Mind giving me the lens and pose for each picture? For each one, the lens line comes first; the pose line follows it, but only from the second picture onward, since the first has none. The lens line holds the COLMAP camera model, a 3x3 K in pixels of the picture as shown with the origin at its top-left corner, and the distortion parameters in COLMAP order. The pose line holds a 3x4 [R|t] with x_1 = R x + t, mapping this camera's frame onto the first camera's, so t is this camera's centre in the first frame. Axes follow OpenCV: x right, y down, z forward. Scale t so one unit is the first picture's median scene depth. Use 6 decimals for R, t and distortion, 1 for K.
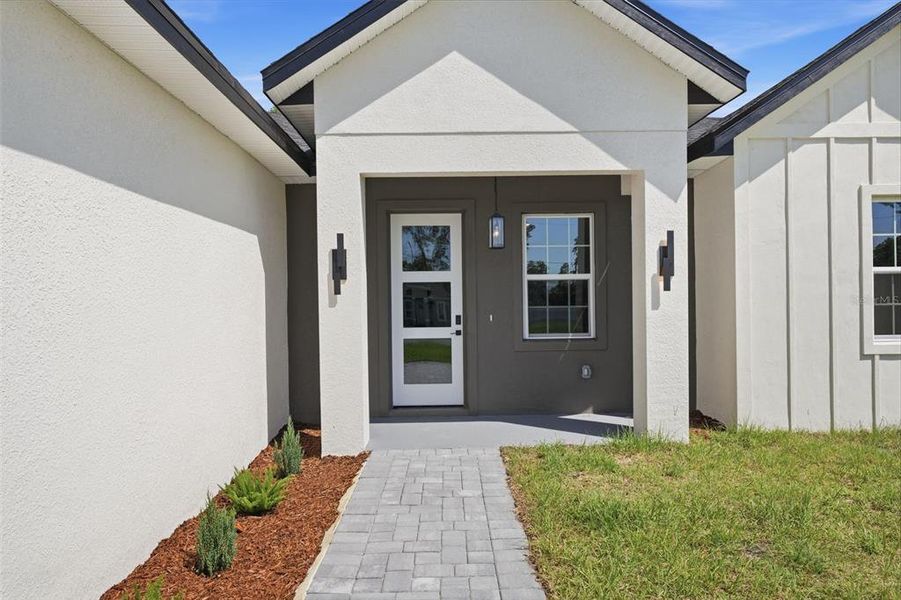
lens RADIAL K [[598.3, 0, 455.6], [0, 598.3, 302.8], [0, 0, 1]] dist [-0.002946, -0.000397]
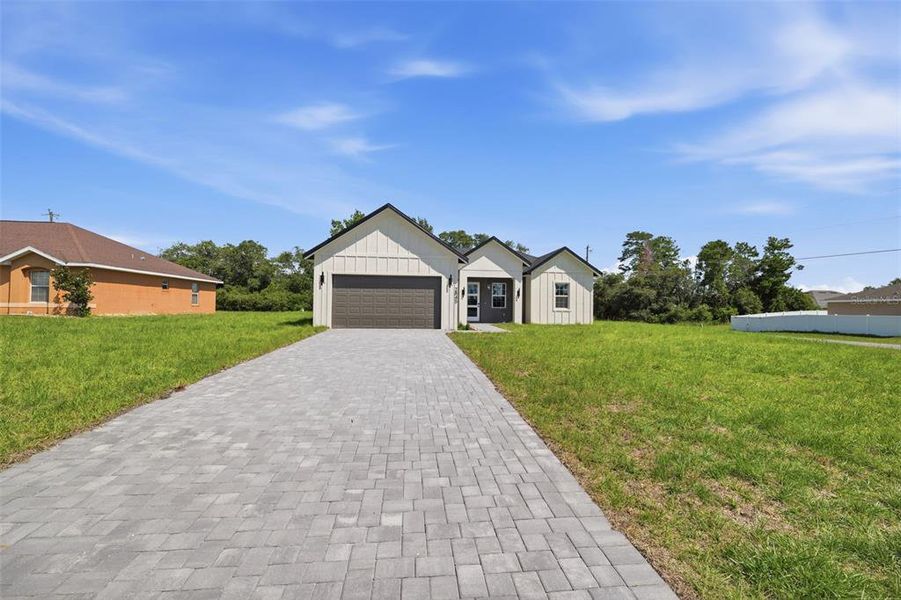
lens RADIAL K [[366.1, 0, 453.0], [0, 366.1, 301.9], [0, 0, 1]] dist [-0.001516, 0.000132]
pose [[0.994369, 0.026260, 0.102672, -0.603635], [-0.023721, 0.999384, -0.025870, 0.111898], [-0.103288, 0.023289, 0.994379, -2.312635]]
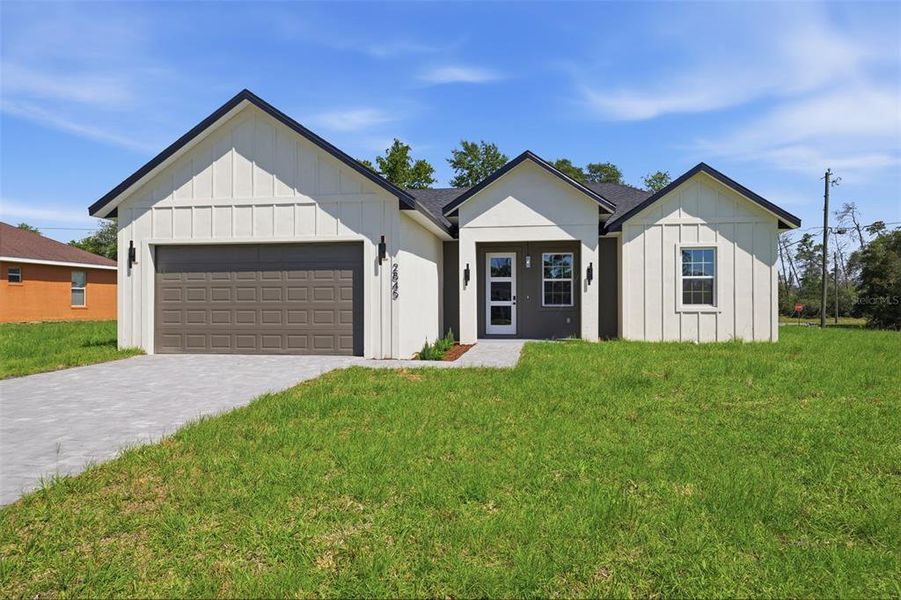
lens RADIAL K [[598.3, 0, 452.8], [0, 598.3, 303.0], [0, 0, 1]] dist [-0.002946, -0.000397]
pose [[0.986939, 0.010806, -0.160730, 0.168852], [-0.011691, 0.999921, -0.004561, 0.072556], [0.160668, 0.006380, 0.986988, -1.584497]]
